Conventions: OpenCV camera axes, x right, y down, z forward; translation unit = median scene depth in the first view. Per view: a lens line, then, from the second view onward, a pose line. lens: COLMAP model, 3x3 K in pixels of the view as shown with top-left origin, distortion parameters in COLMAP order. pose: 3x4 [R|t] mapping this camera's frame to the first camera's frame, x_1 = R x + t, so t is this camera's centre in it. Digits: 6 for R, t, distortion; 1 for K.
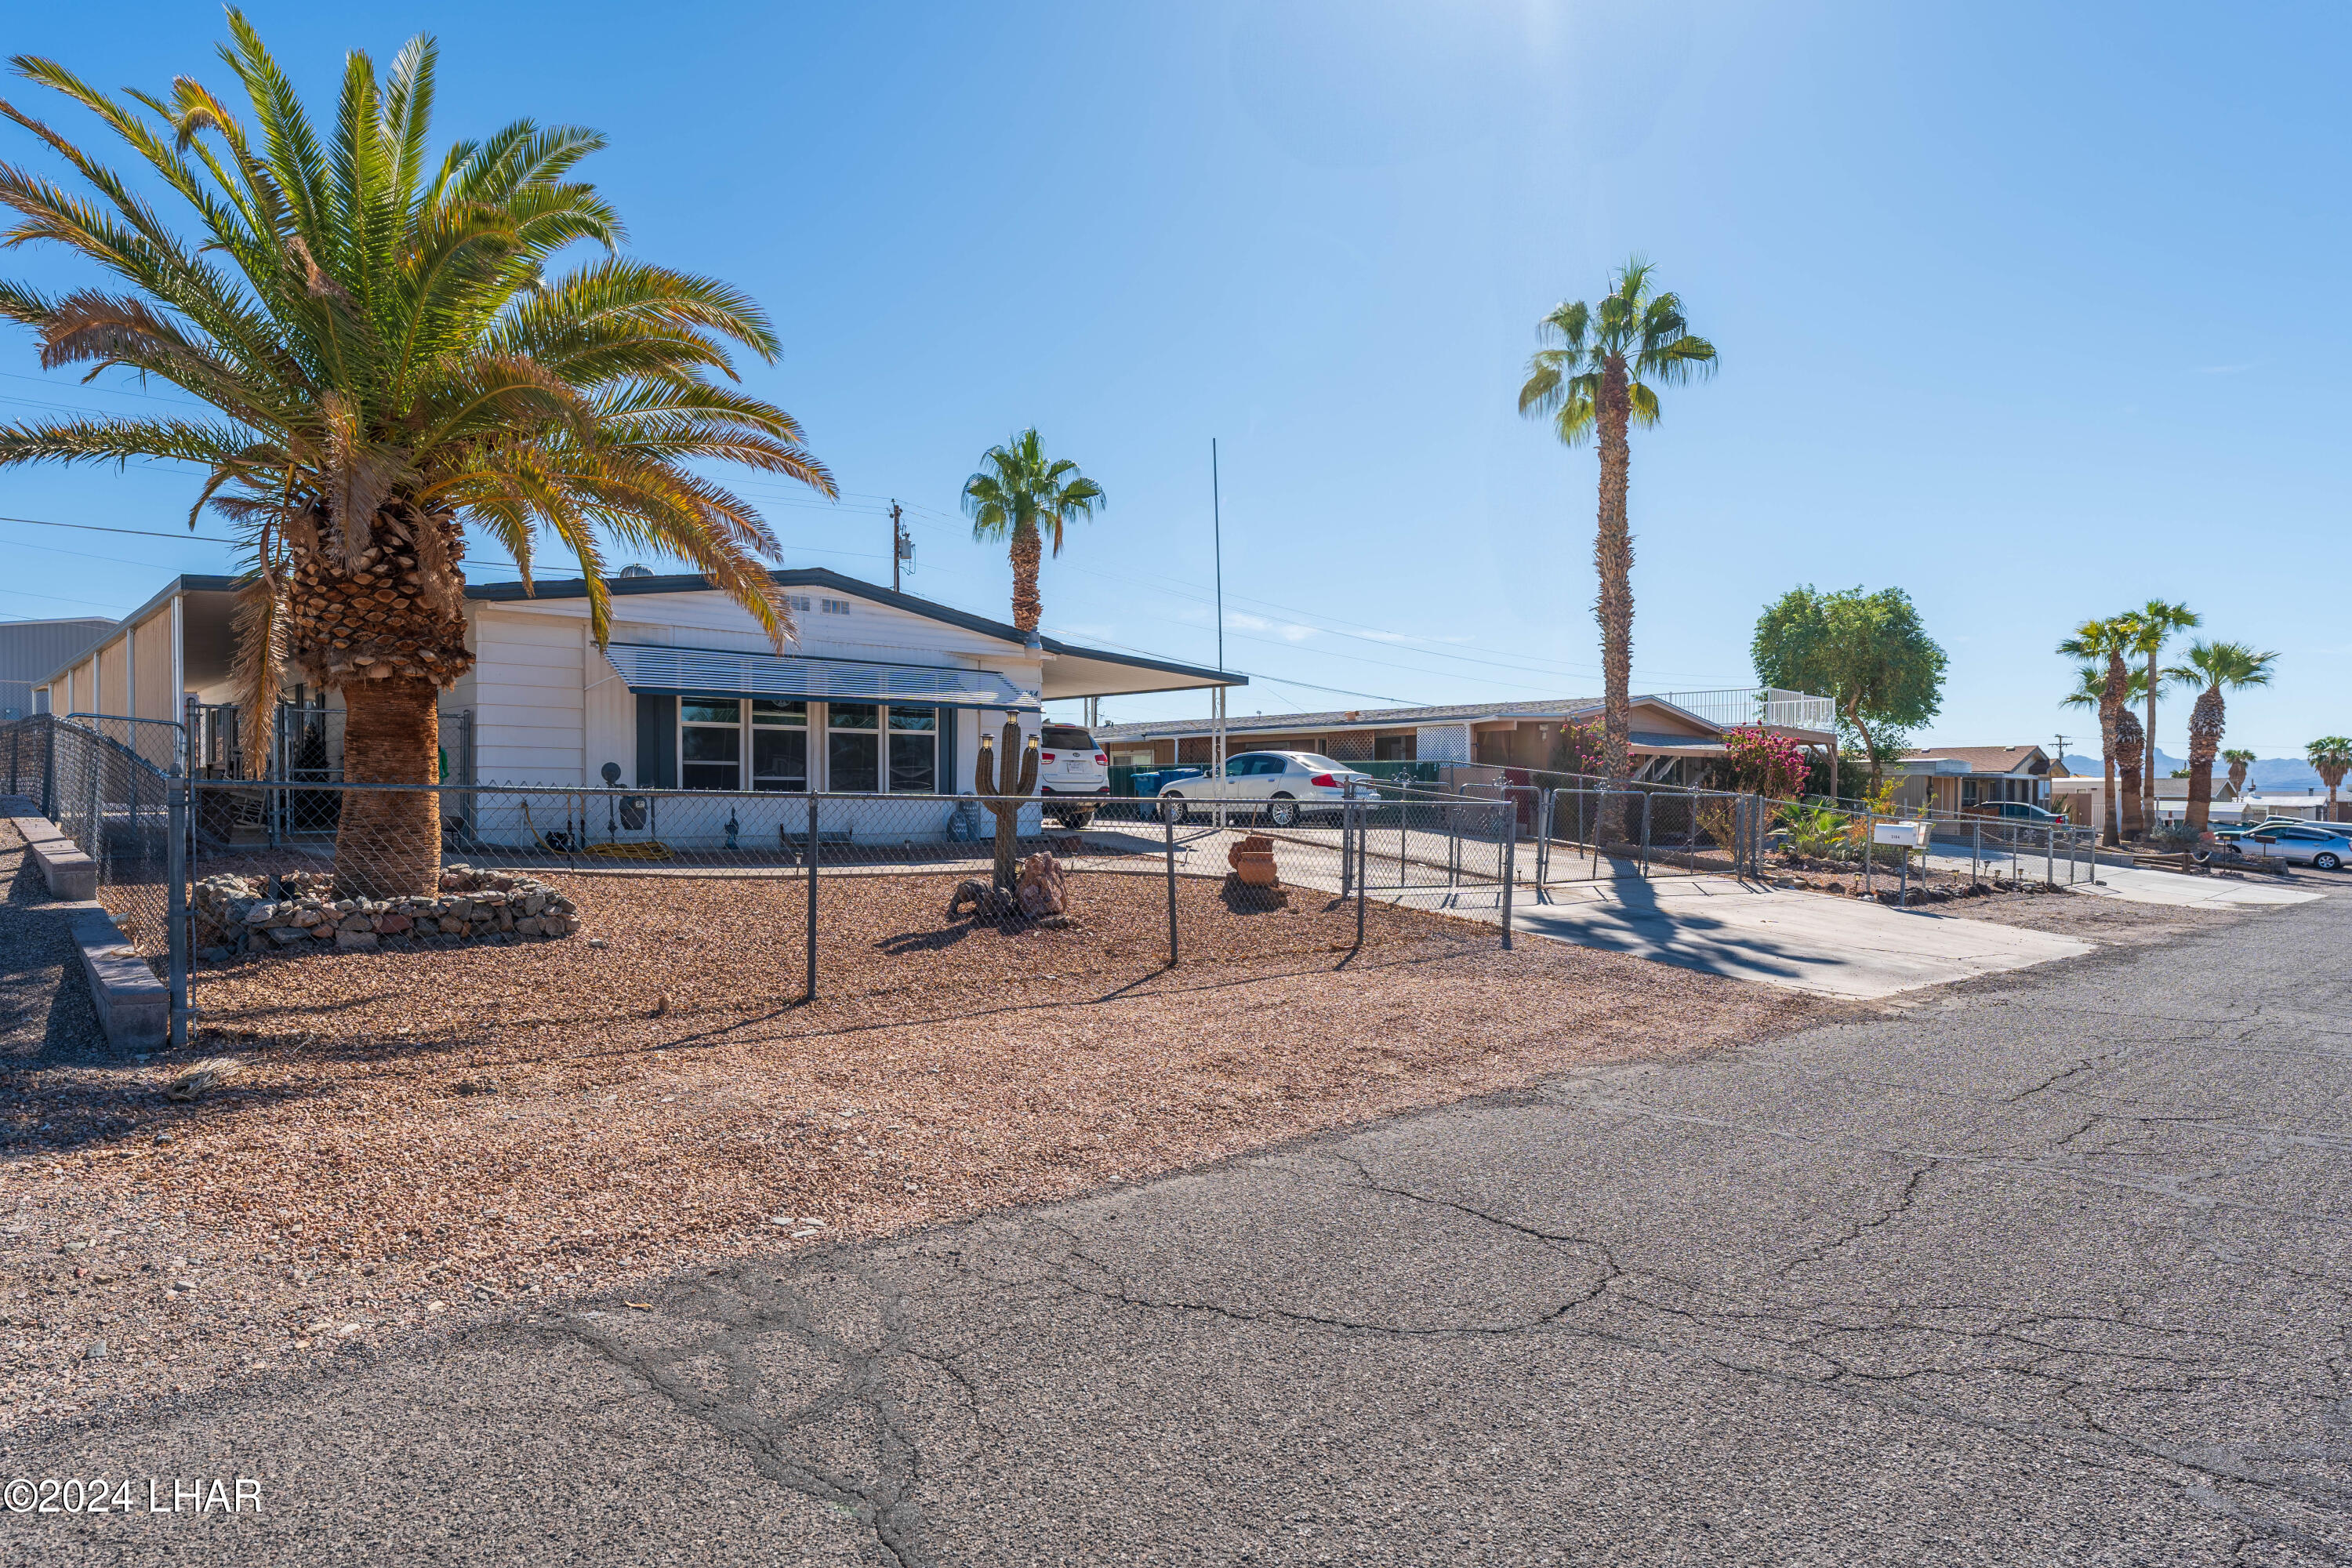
lens RADIAL K [[1291.7, 0, 1177.9], [0, 1291.7, 793.8], [0, 0, 1]] dist [0.000599, 0.000009]
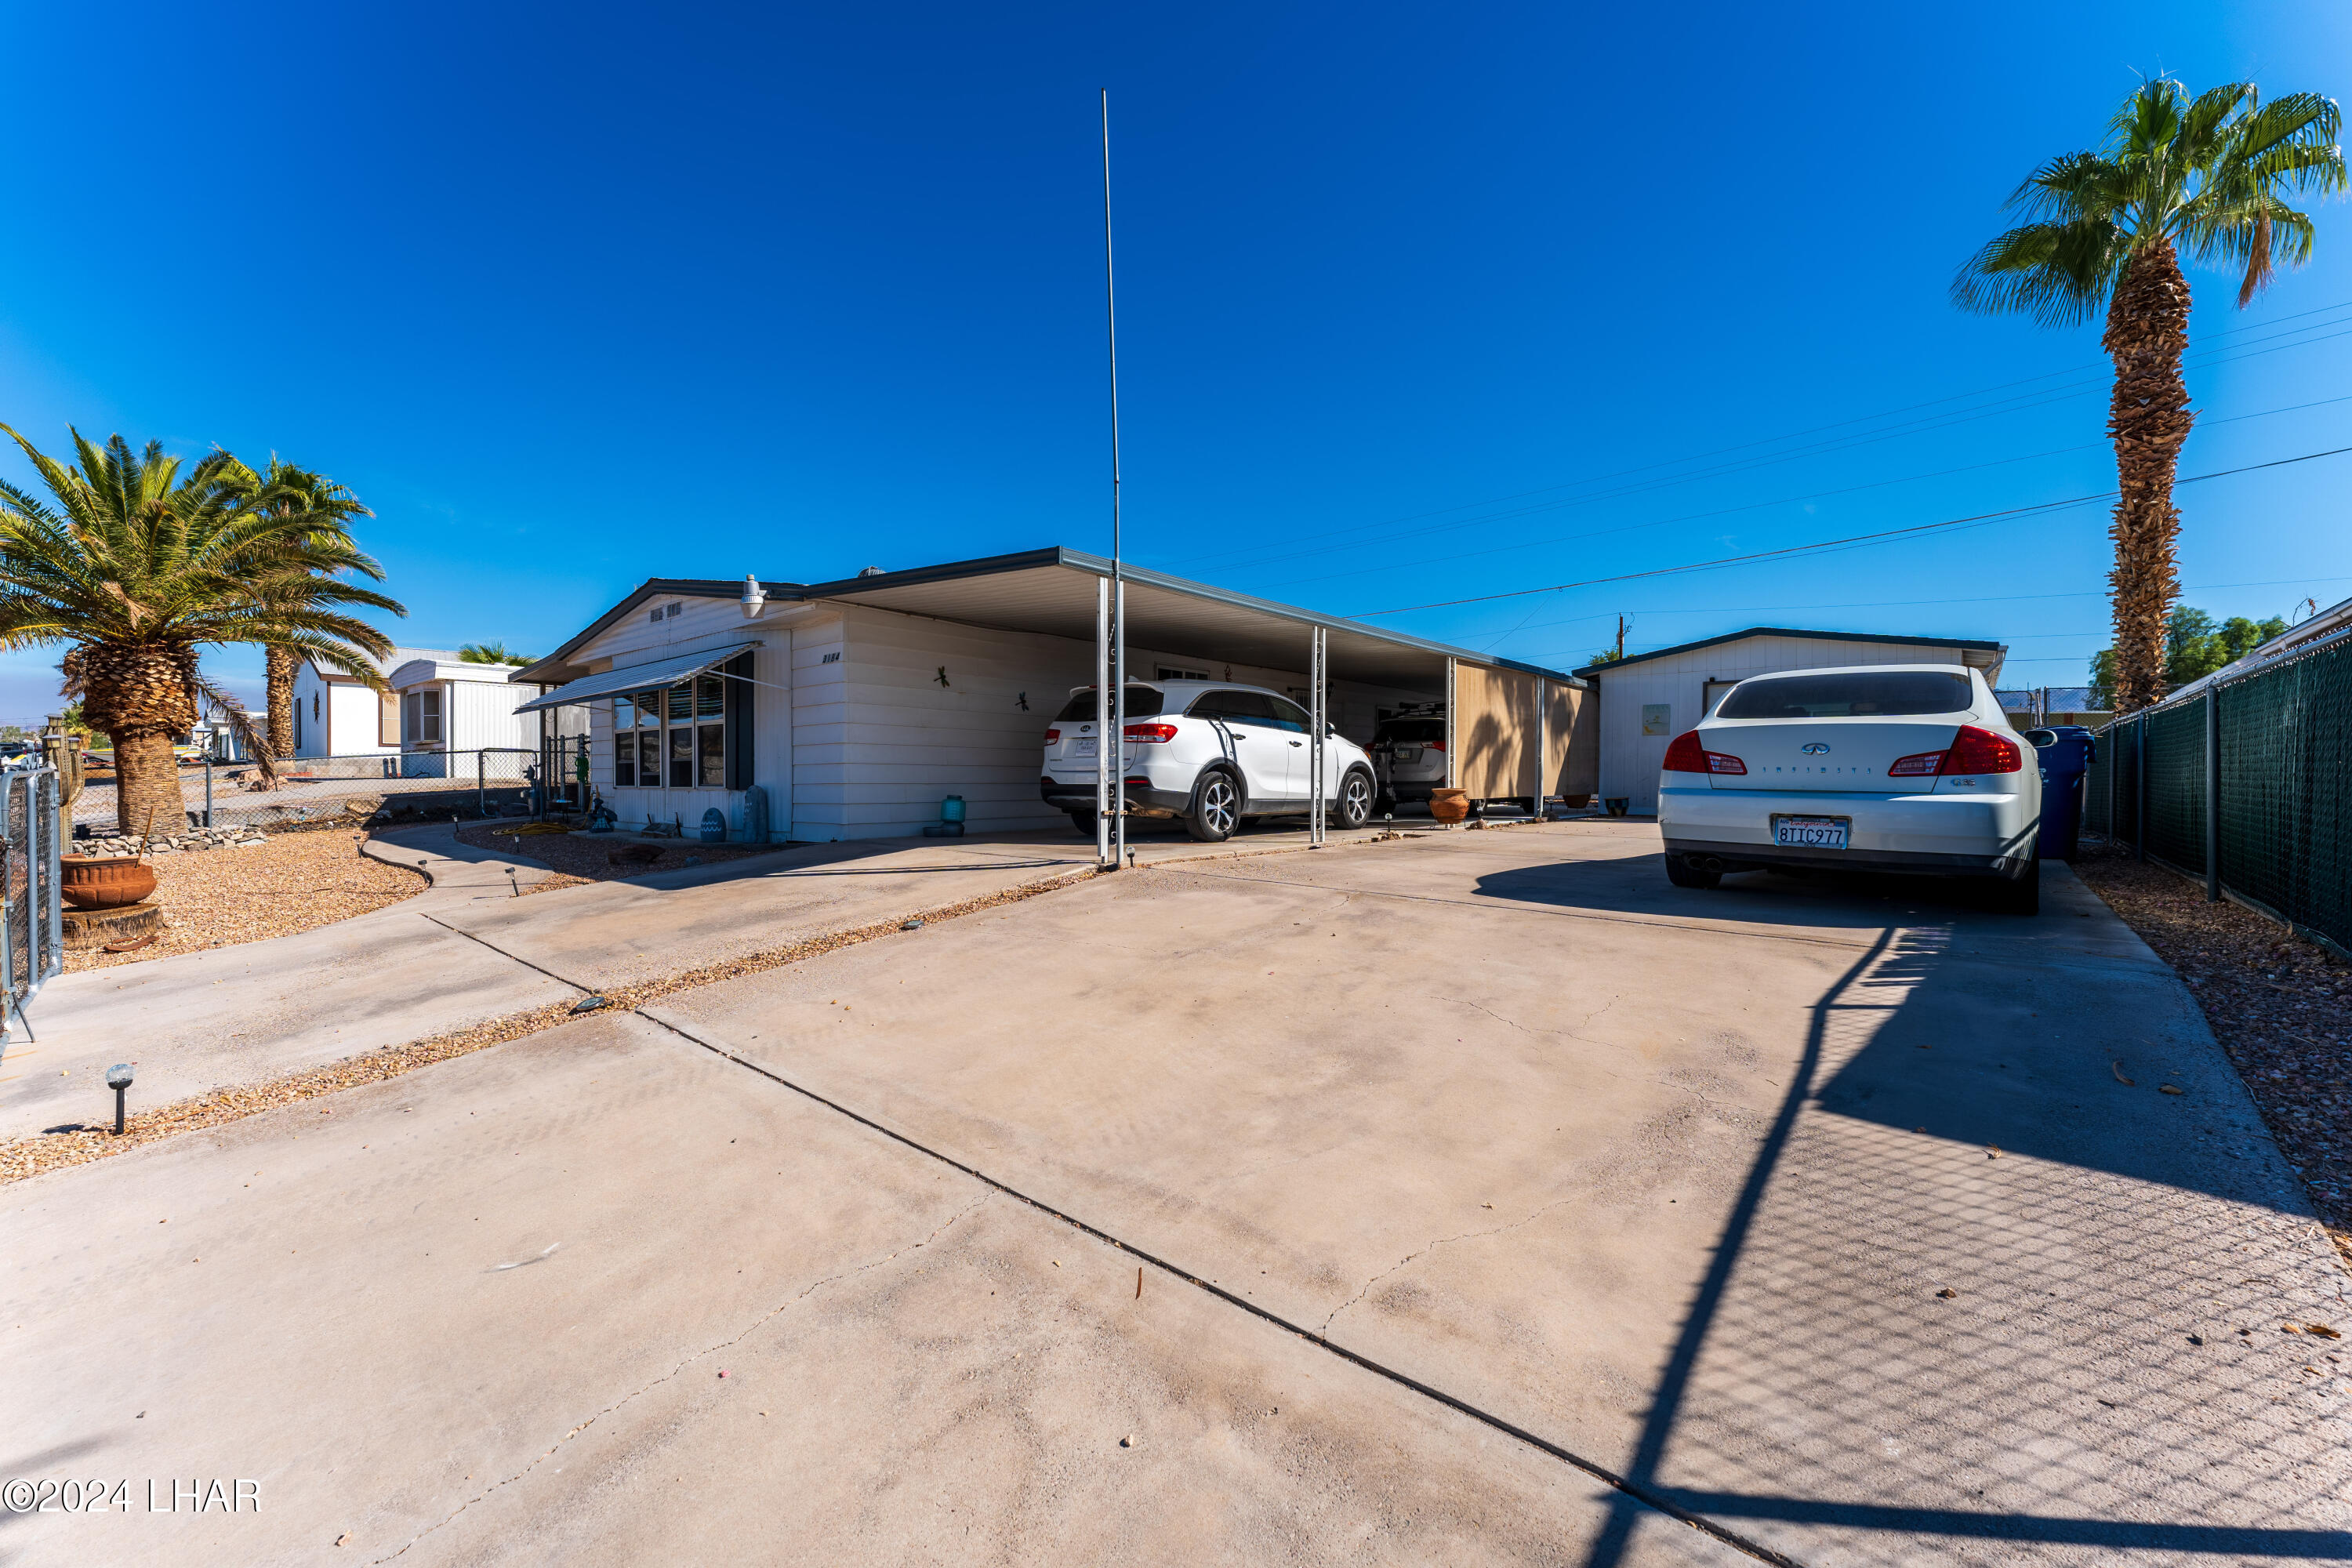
lens RADIAL K [[933.6, 0, 1168.1], [0, 933.6, 796.3], [0, 0, 1]] dist [-0.004212, -0.000137]
pose [[0.078875, 0.023535, -0.996607, 0.309611], [0.001292, 0.999718, 0.023710, -0.004650], [0.996884, -0.003158, 0.078822, 0.760488]]
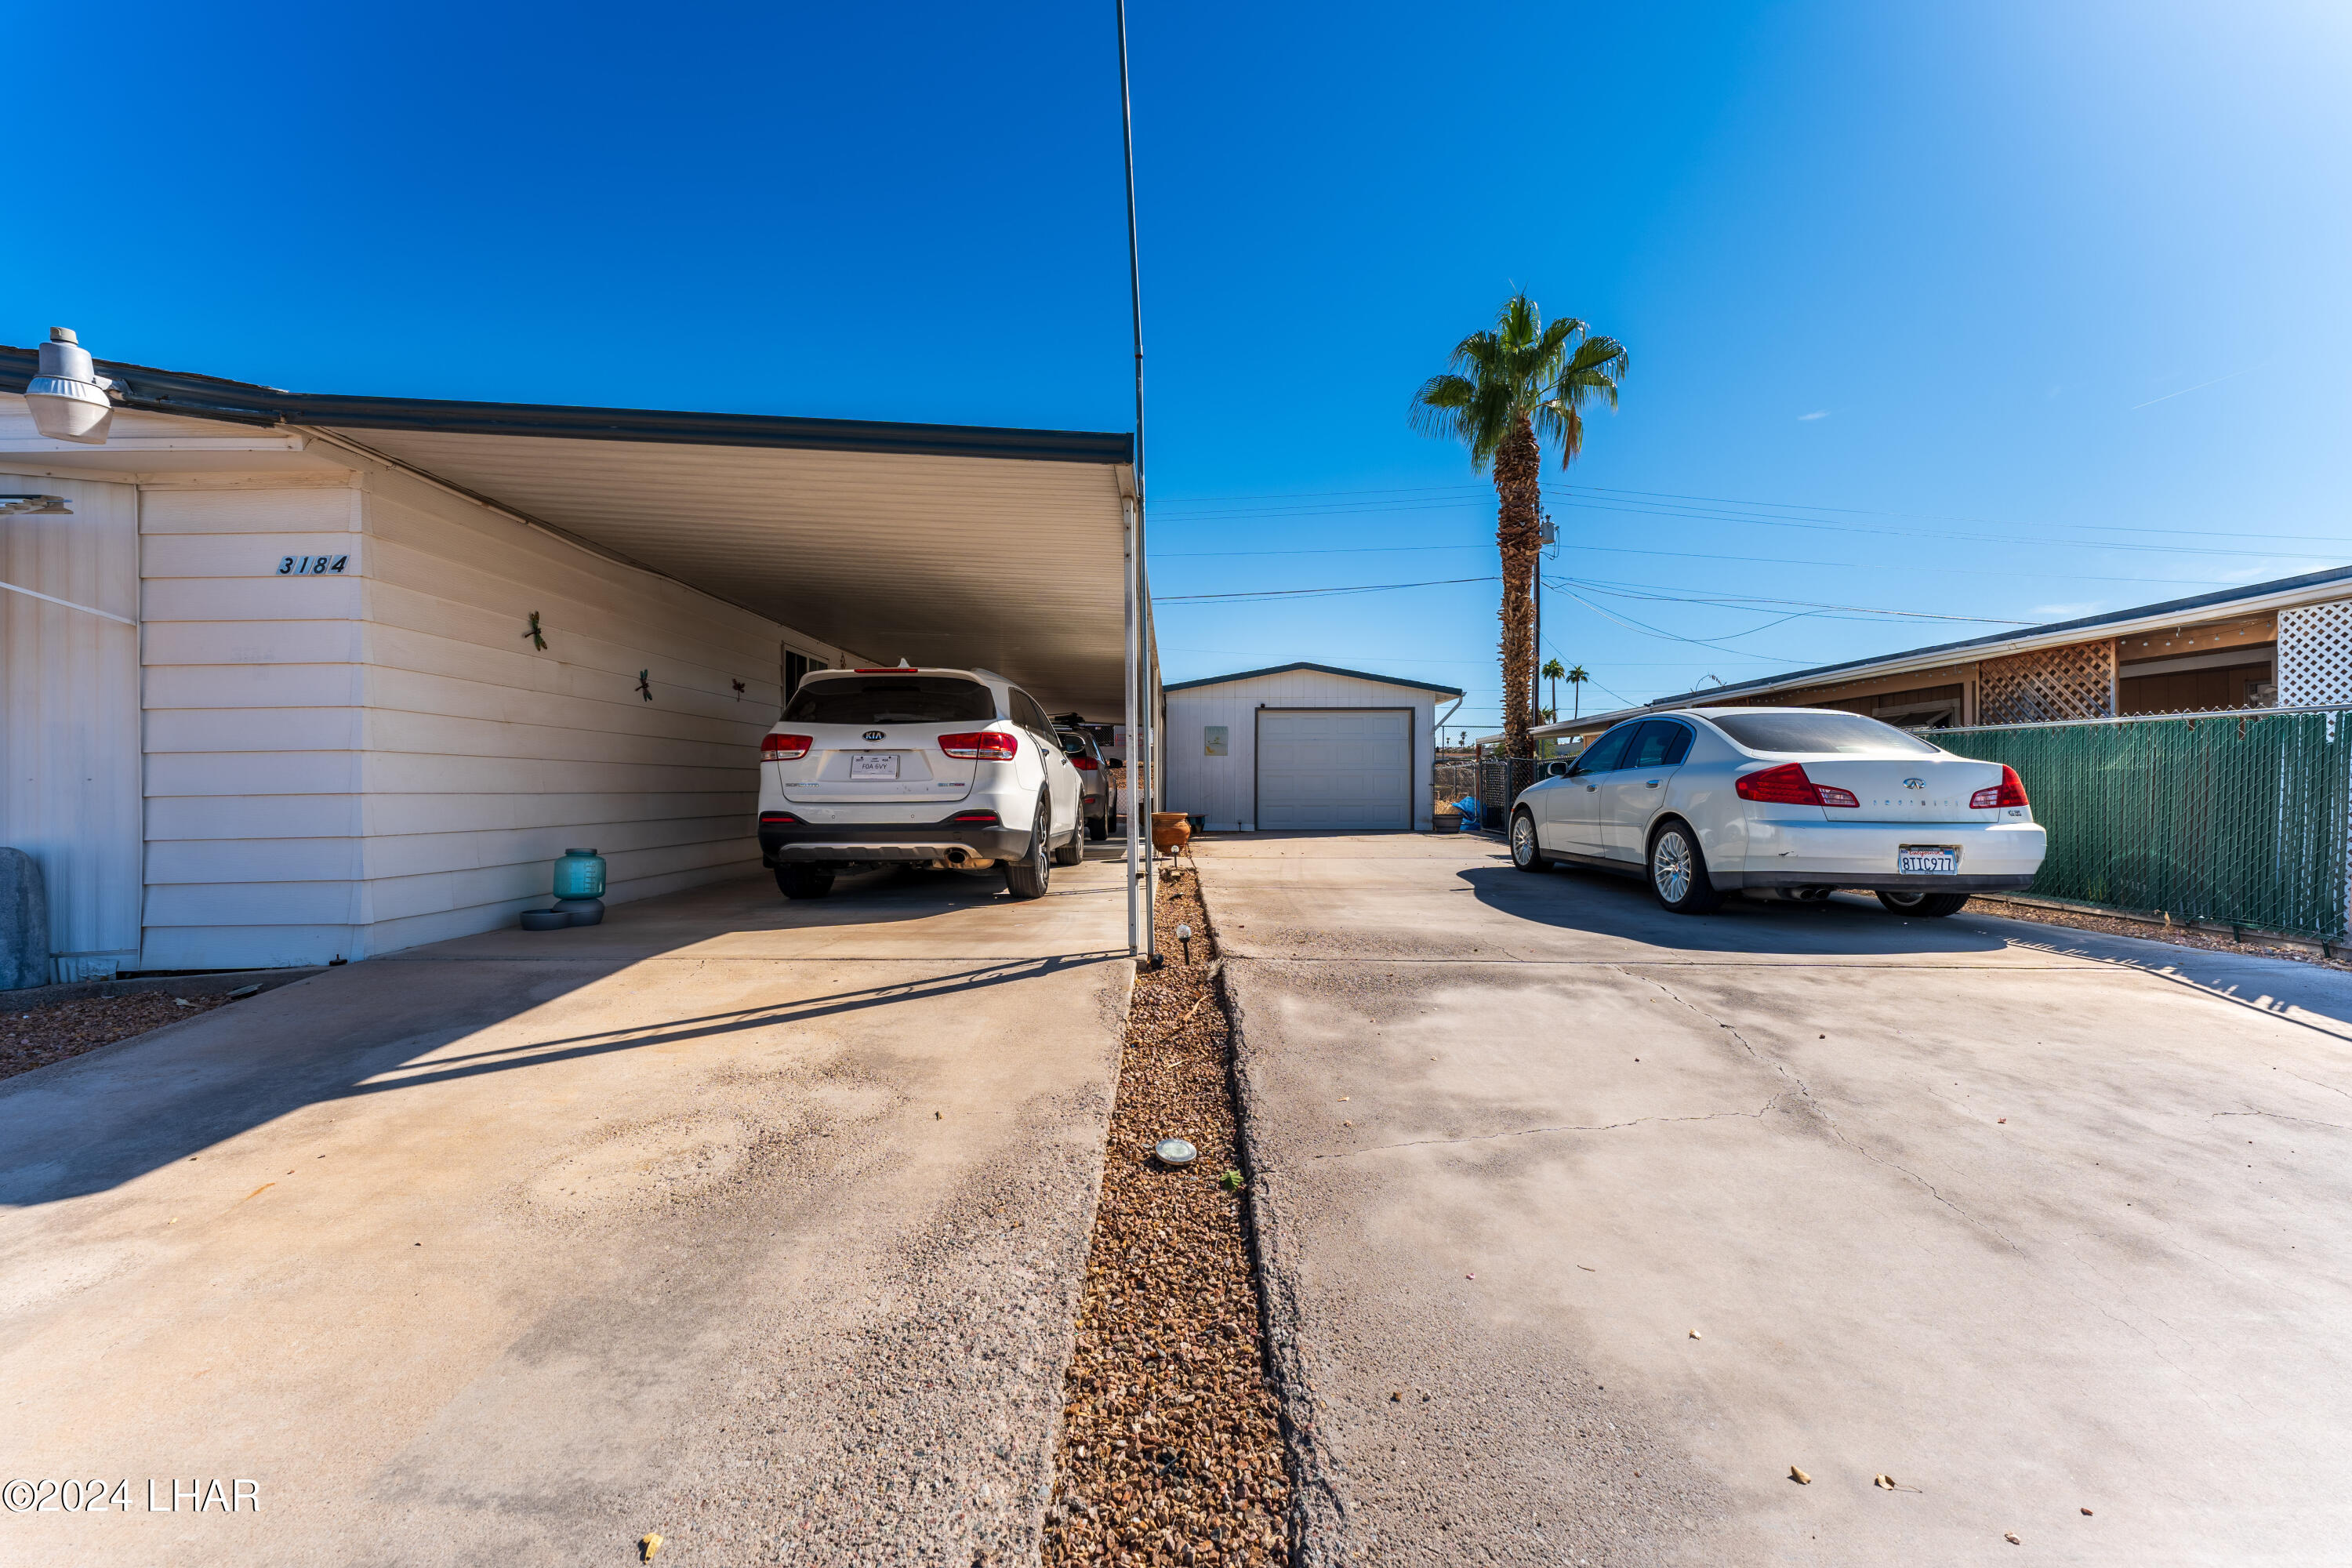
lens RADIAL K [[933.6, 0, 1161.4], [0, 933.6, 783.0], [0, 0, 1]] dist [-0.004212, -0.000137]
pose [[0.709015, -0.003543, -0.705185, 0.150737], [0.004314, 0.999990, -0.000687, -0.010548], [0.705181, -0.002555, 0.709023, 0.638293]]
